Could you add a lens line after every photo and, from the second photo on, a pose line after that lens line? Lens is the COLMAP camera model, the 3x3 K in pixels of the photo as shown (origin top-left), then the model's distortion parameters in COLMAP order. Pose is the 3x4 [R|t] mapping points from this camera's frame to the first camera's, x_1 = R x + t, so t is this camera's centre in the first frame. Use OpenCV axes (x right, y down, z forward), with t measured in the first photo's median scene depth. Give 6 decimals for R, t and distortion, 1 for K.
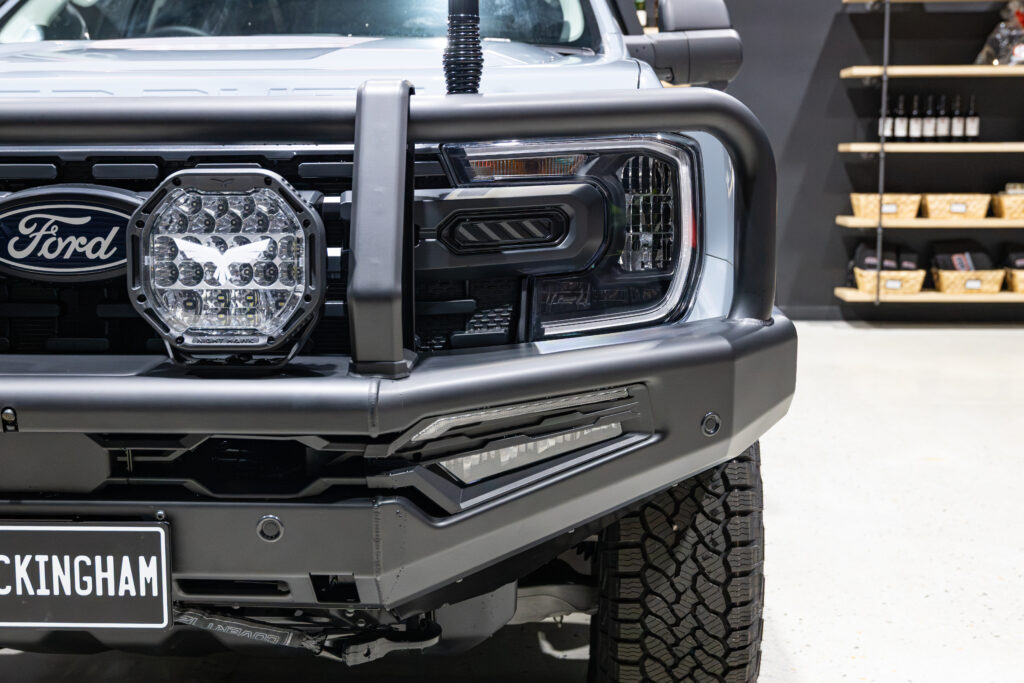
lens RADIAL K [[1299.1, 0, 512.0], [0, 1299.1, 341.5], [0, 0, 1]] dist [0.010963, 0.040851]
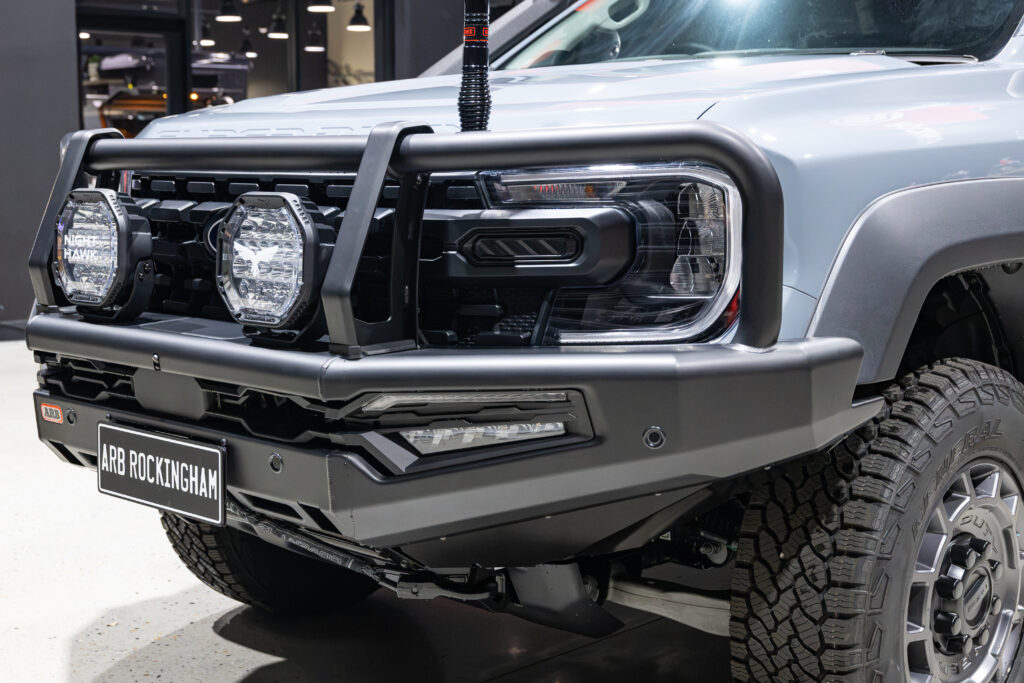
lens RADIAL K [[1522.7, 0, 512.0], [0, 1522.7, 341.5], [0, 0, 1]] dist [0.022859, 0.031102]
pose [[0.754917, 0.085331, -0.650246, 0.910366], [-0.091981, 0.995475, 0.023847, -0.035128], [0.649338, 0.041808, 0.759350, -0.025880]]
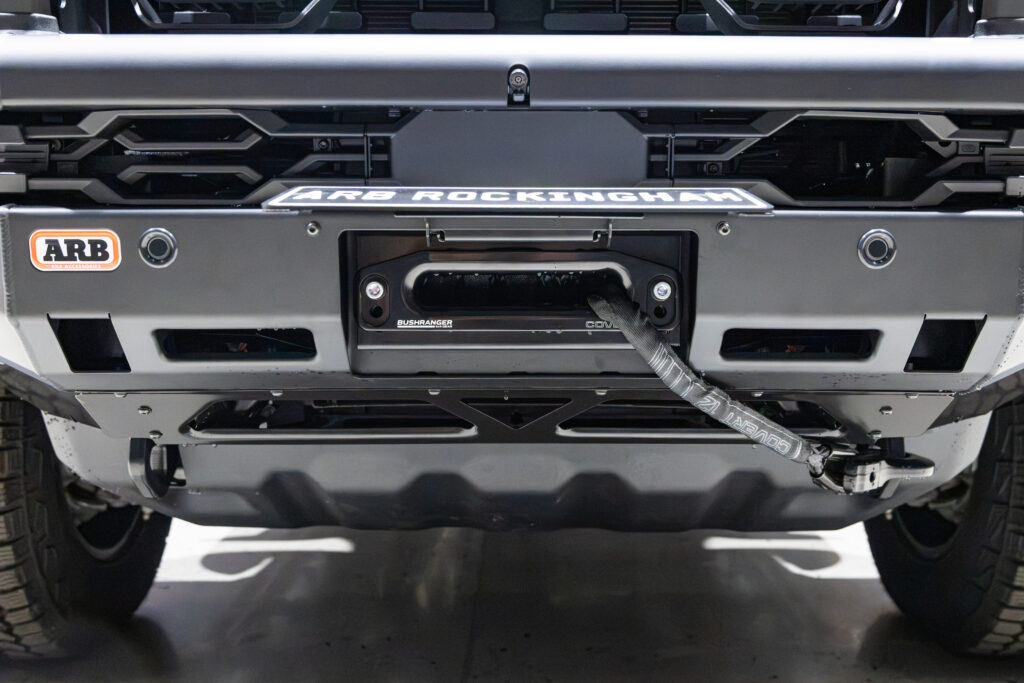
lens RADIAL K [[1119.2, 0, 512.0], [0, 1119.2, 341.5], [0, 0, 1]] dist [-0.001809, 0.012003]
pose [[0.998324, -0.002092, 0.057826, -0.383965], [0.005310, 0.998442, -0.055552, 0.207426], [-0.057620, 0.055766, 0.996780, 0.373793]]
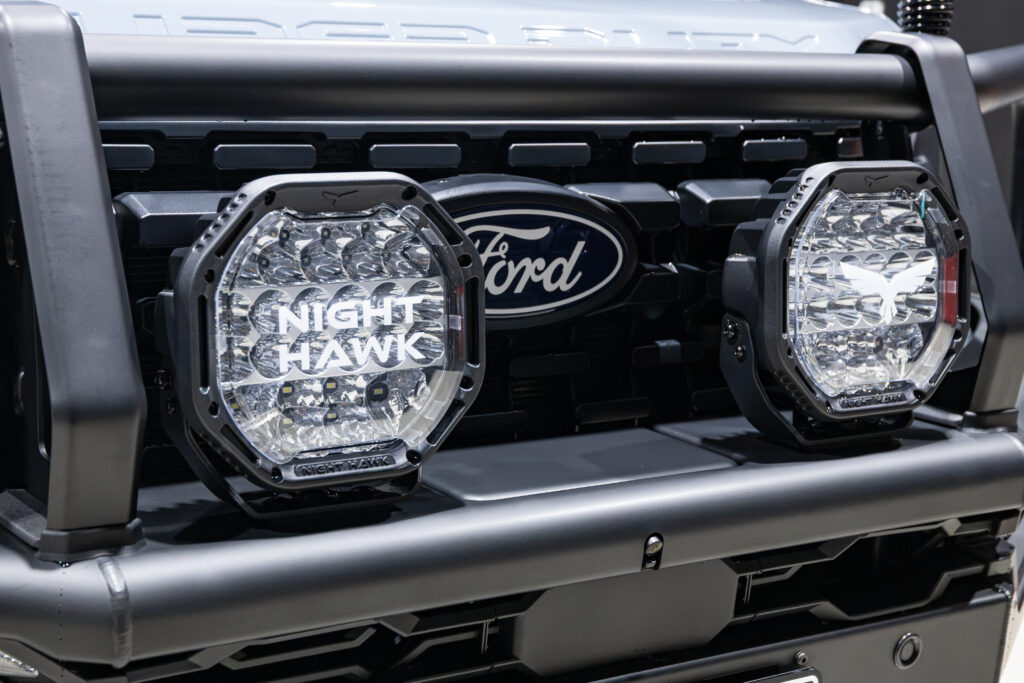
lens RADIAL K [[1756.7, 0, 512.0], [0, 1756.7, 341.5], [0, 0, 1]] dist [-0.028160, -0.105920]
pose [[0.815020, -0.067312, 0.575509, -0.846931], [0.054062, 0.997731, 0.040135, -0.074974], [-0.576905, -0.001598, 0.816810, 0.294473]]
